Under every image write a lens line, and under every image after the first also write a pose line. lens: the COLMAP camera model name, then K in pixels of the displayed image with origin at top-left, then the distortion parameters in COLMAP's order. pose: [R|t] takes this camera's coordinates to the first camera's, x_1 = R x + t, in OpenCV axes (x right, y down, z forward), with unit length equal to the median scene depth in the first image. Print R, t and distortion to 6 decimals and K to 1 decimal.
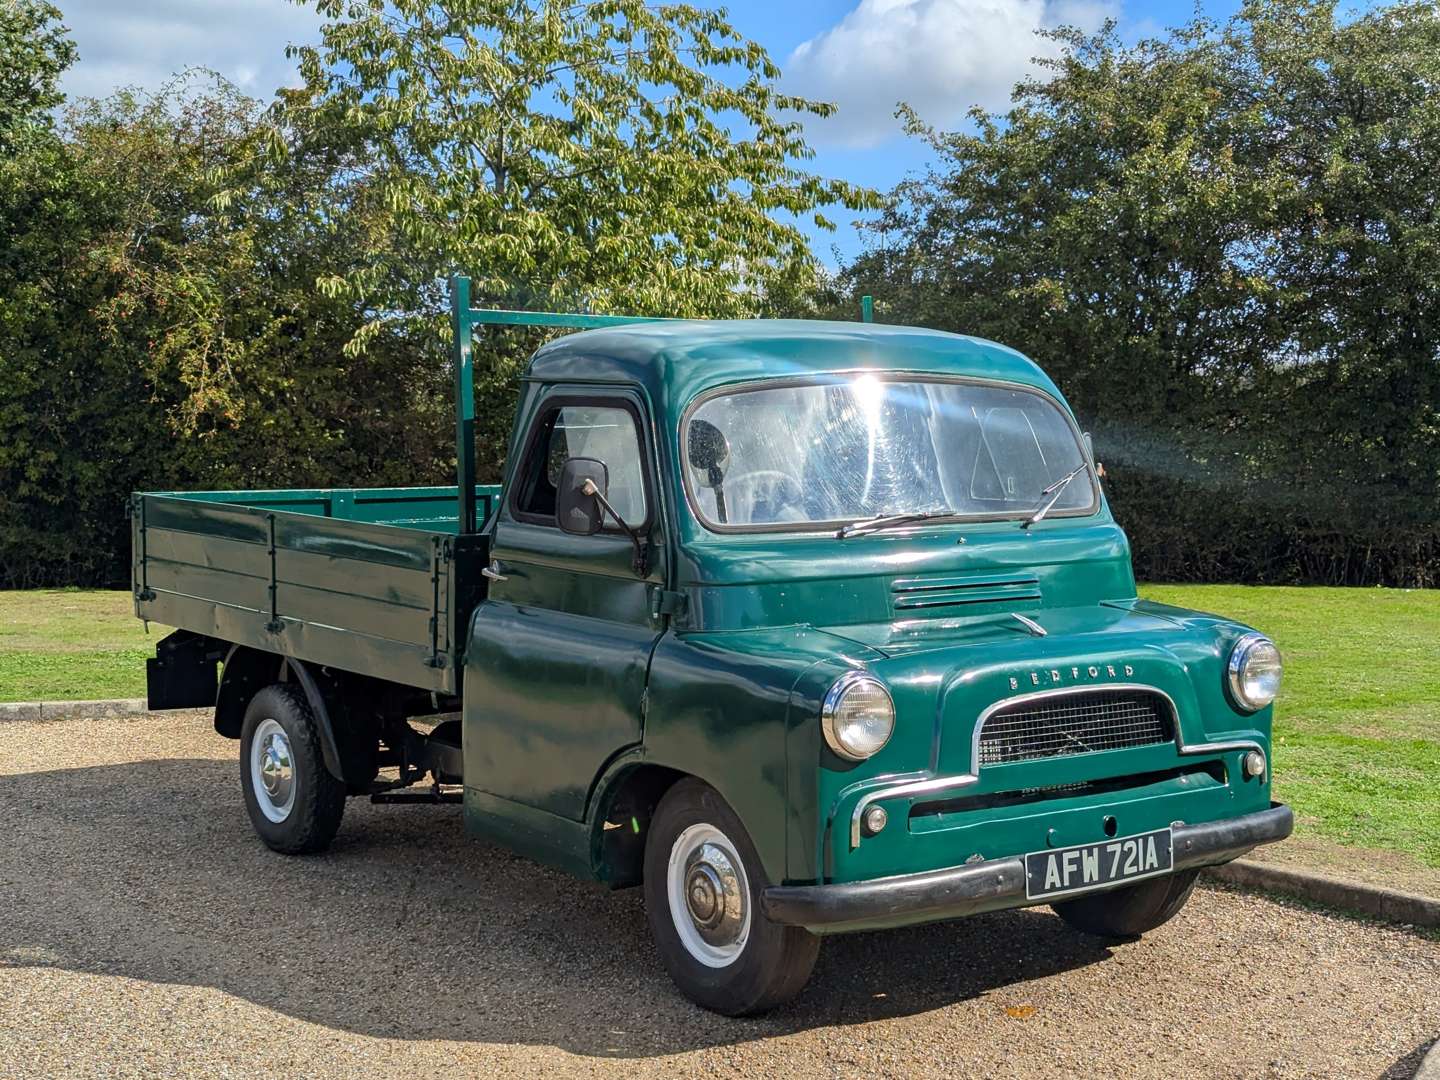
lens RADIAL K [[2319.7, 0, 720.0], [0, 2319.7, 540.0], [0, 0, 1]] dist [0.039622, 0.074963]
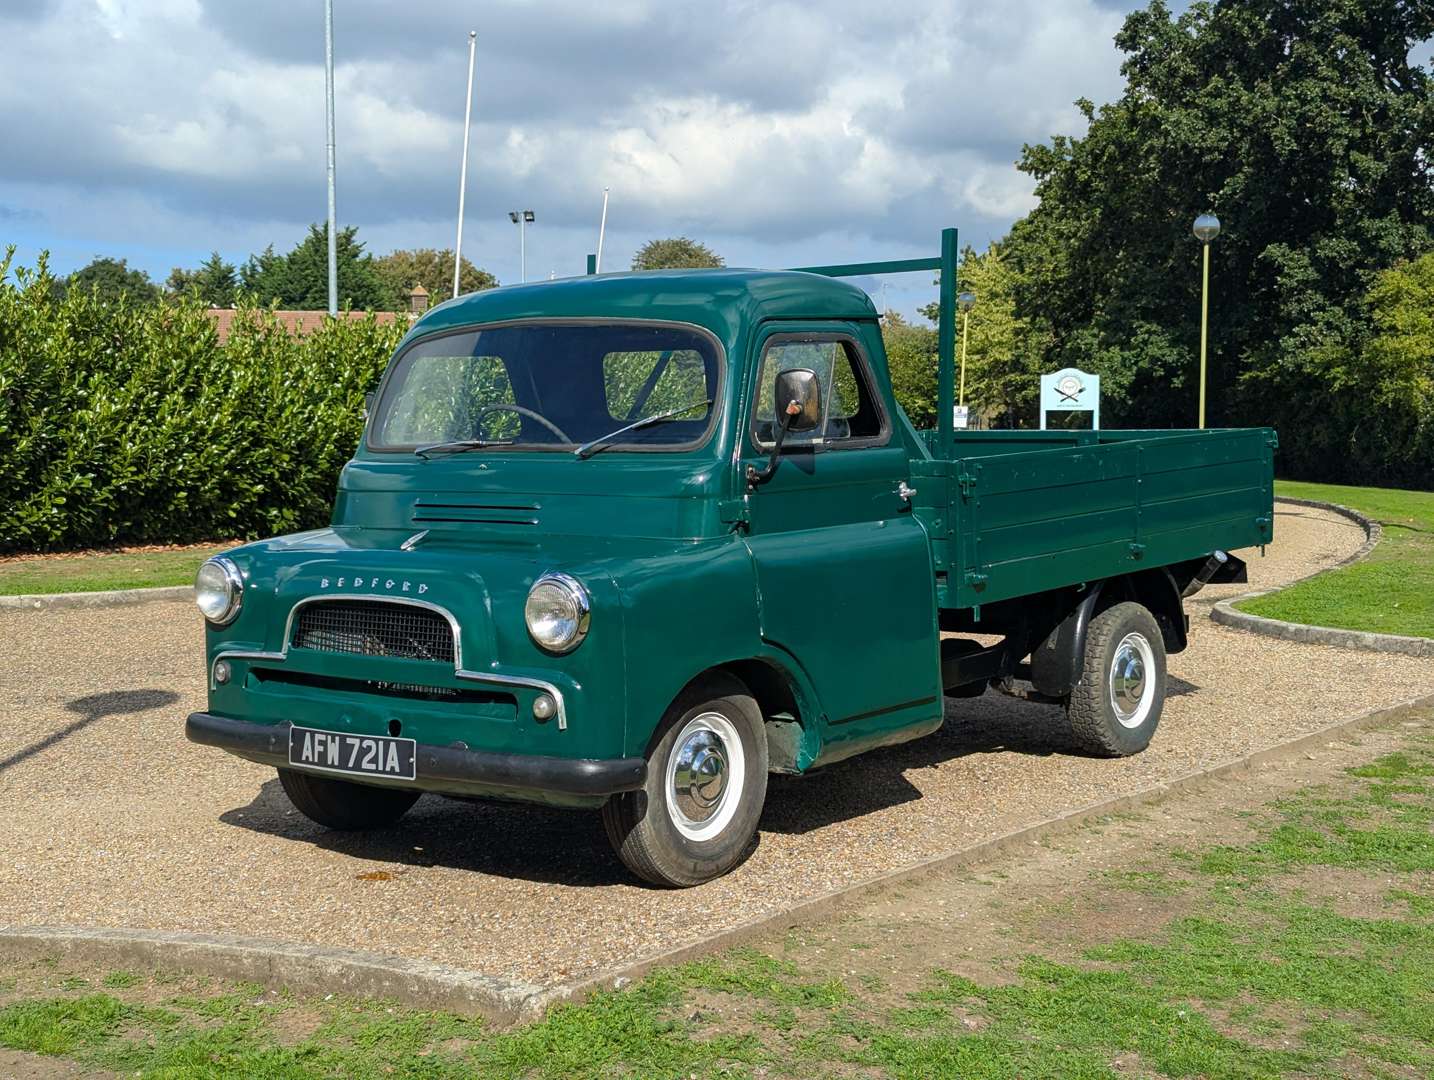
lens RADIAL K [[2081.0, 0, 699.6], [0, 2081.0, 539.8], [0, 0, 1]] dist [0.128439, -0.130513]
pose [[0.238742, 0.066307, -0.968817, 1.173328], [-0.045886, 0.997322, 0.056950, -0.029977], [0.969998, 0.030859, 0.241145, 0.907625]]
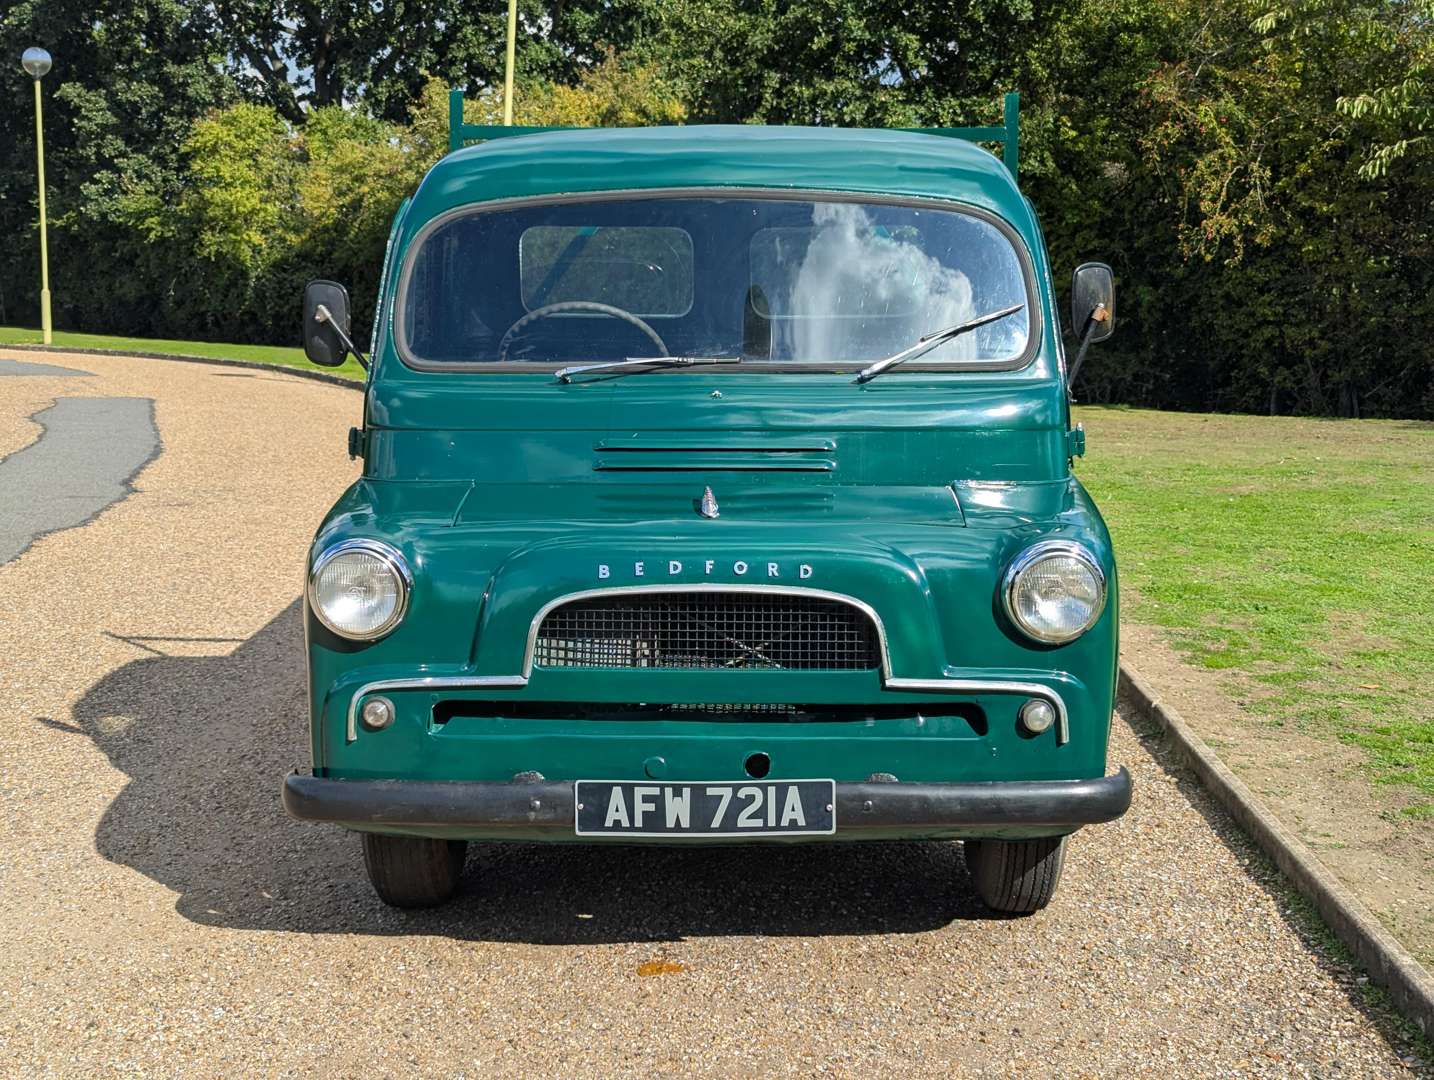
lens RADIAL K [[2081.0, 0, 699.6], [0, 2081.0, 539.8], [0, 0, 1]] dist [0.128439, -0.130513]
pose [[0.775807, 0.094714, -0.623821, 0.599552], [-0.039651, 0.994034, 0.101610, -0.026567], [0.629723, -0.054095, 0.774934, 0.438922]]
